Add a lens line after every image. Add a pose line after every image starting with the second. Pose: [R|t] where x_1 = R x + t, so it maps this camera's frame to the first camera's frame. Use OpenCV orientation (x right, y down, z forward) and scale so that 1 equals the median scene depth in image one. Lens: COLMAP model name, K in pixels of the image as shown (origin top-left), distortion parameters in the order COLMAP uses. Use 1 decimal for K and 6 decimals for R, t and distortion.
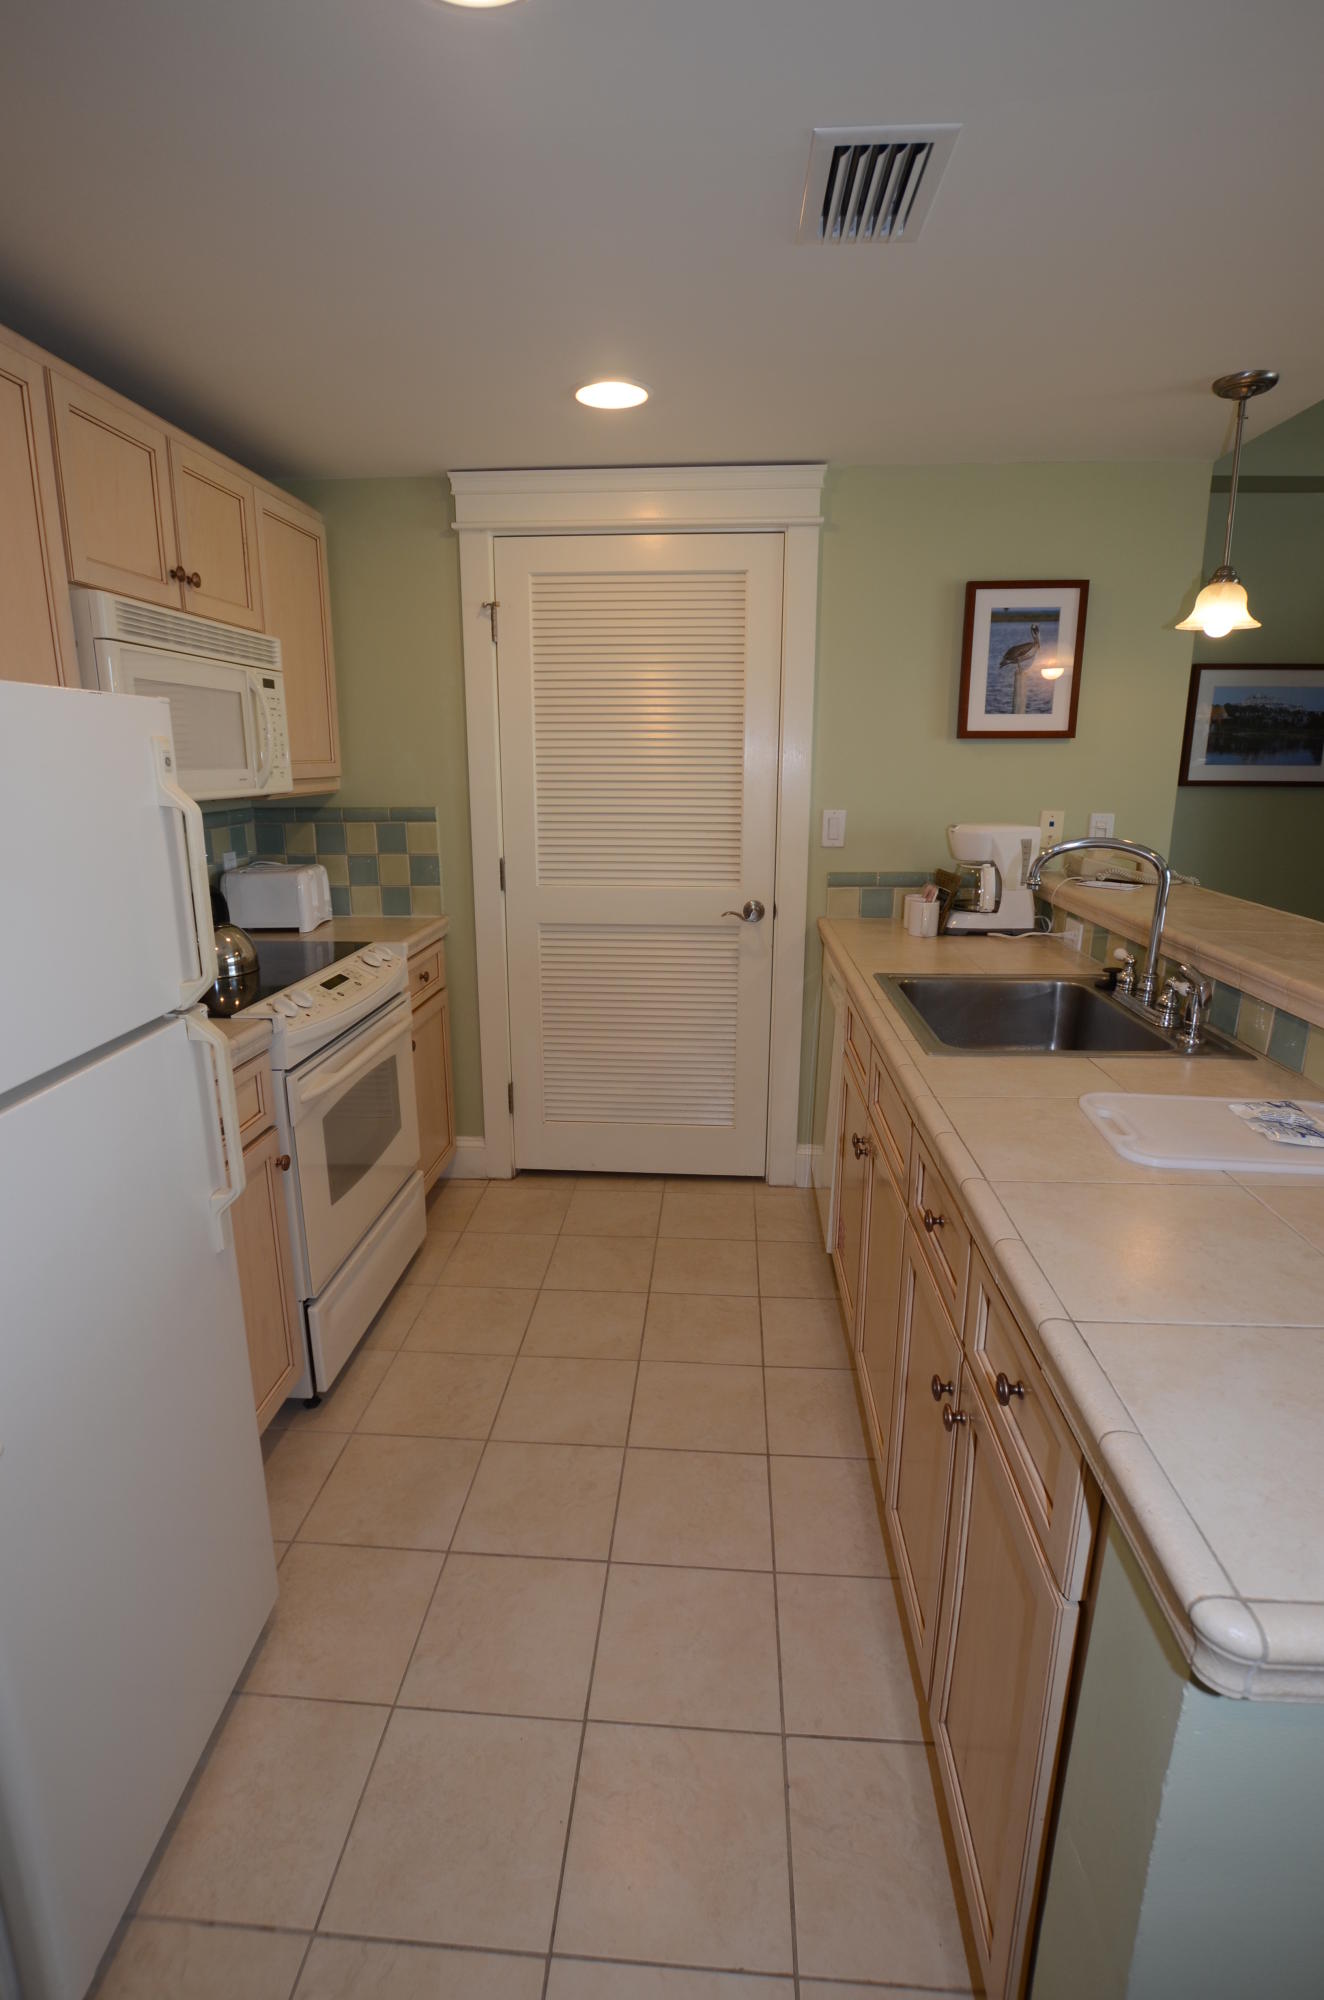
lens RADIAL K [[949.7, 0, 659.4], [0, 949.7, 987.6], [0, 0, 1]] dist [-0.029920, 0.003929]
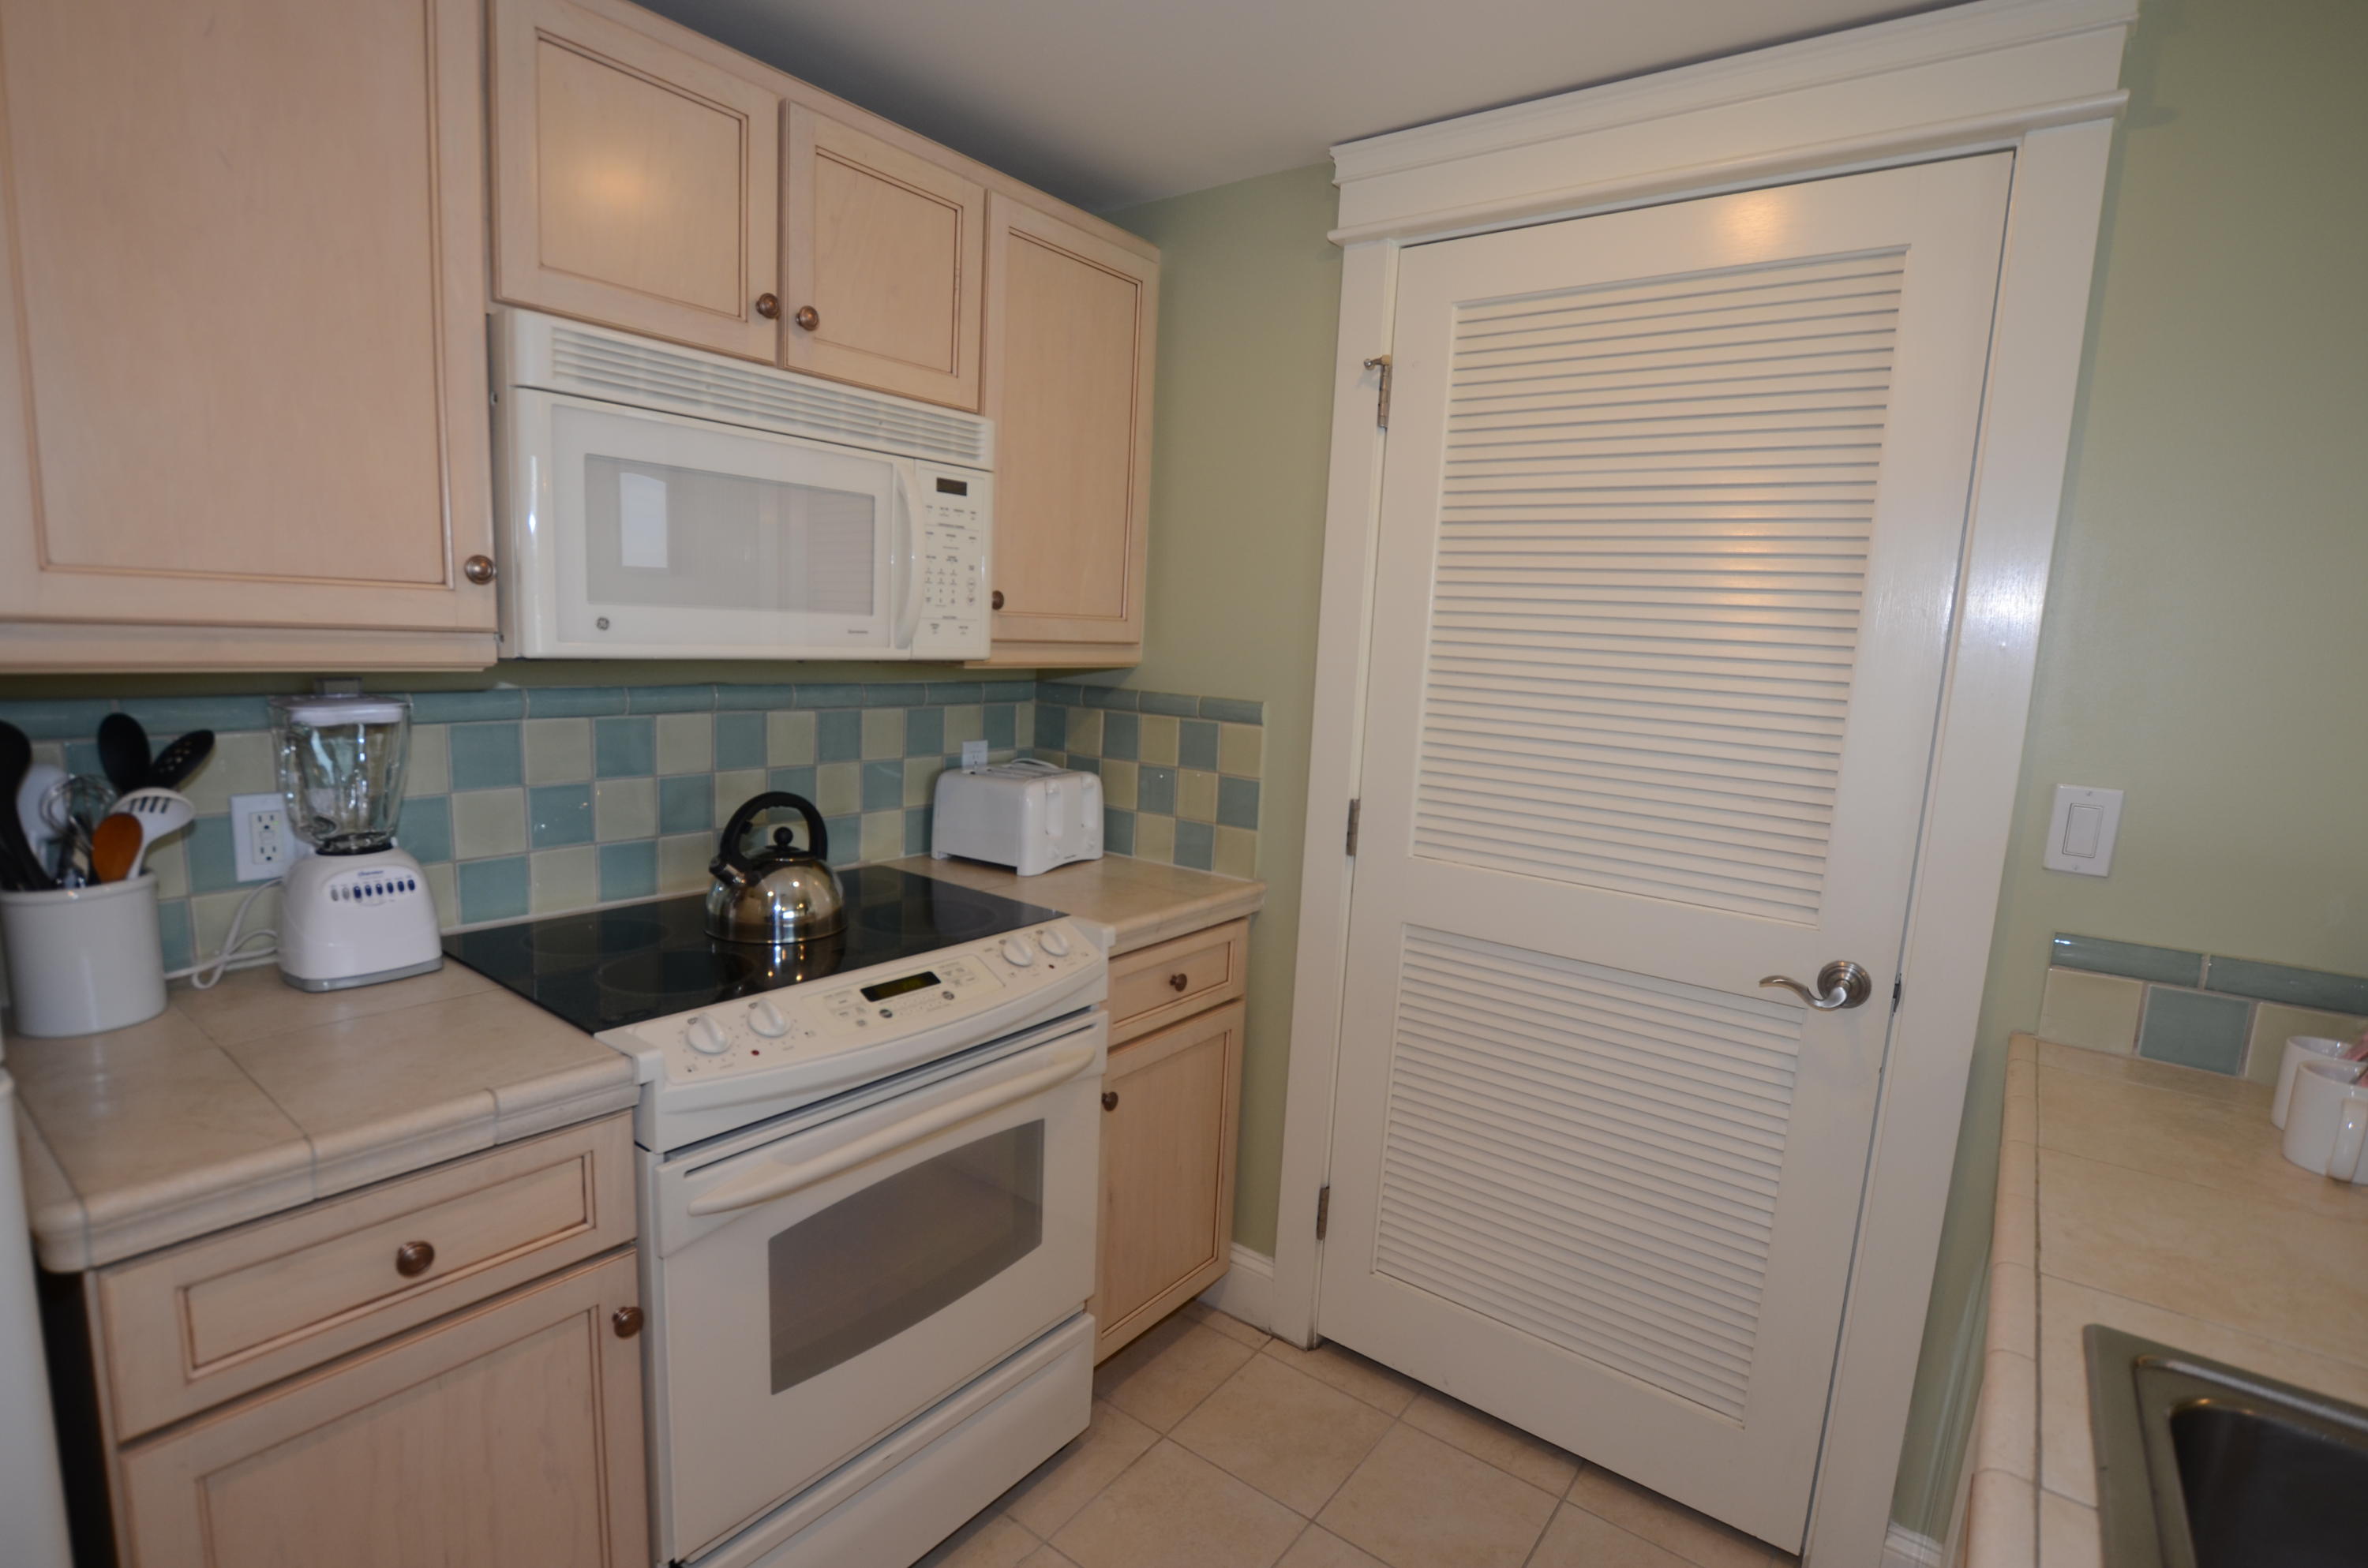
lens RADIAL K [[1124.3, 0, 1176.2], [0, 1124.3, 793.4], [0, 0, 1]] dist [-0.029920, 0.003929]
pose [[0.832824, 0.123381, -0.539613, 0.112715], [-0.178143, 0.982721, -0.050246, -0.089522], [0.524089, 0.137974, 0.840413, 0.386961]]
